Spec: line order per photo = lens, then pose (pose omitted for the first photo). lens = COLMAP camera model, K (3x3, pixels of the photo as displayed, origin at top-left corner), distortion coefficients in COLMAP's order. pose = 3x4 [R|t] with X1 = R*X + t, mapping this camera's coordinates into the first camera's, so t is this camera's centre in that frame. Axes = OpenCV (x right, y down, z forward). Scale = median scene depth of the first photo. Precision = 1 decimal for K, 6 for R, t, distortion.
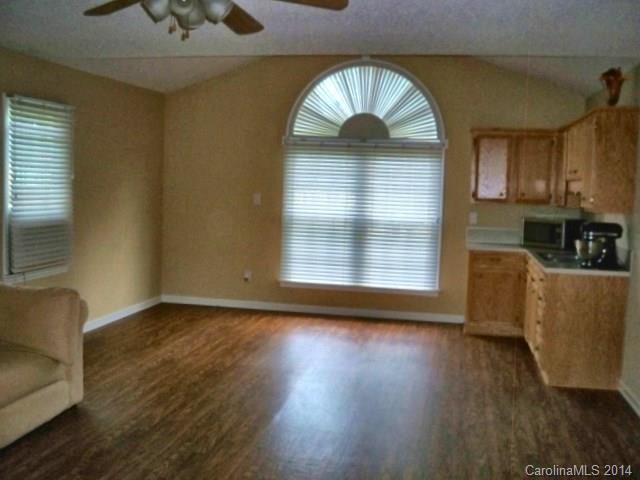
lens RADIAL K [[658.9, 0, 320.0], [0, 658.9, 240.0], [0, 0, 1]] dist [-0.151999, 0.122823]
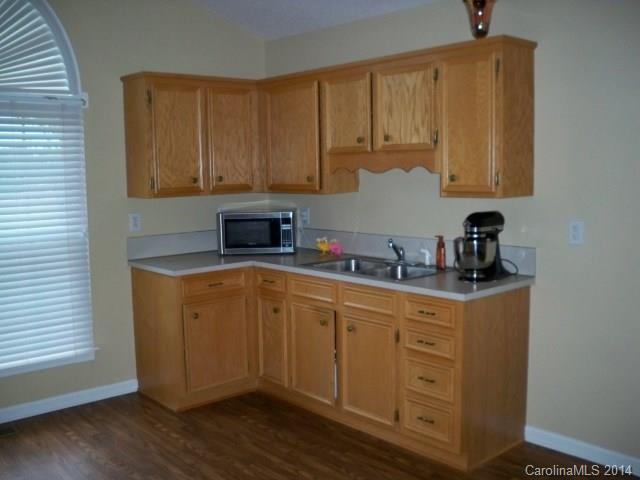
lens RADIAL K [[658.9, 0, 320.0], [0, 658.9, 240.0], [0, 0, 1]] dist [-0.151999, 0.122823]
pose [[0.610607, -0.131727, 0.780901, -0.140586], [0.106881, 0.990755, 0.083553, -0.050309], [-0.784688, 0.032445, 0.619041, 0.489072]]
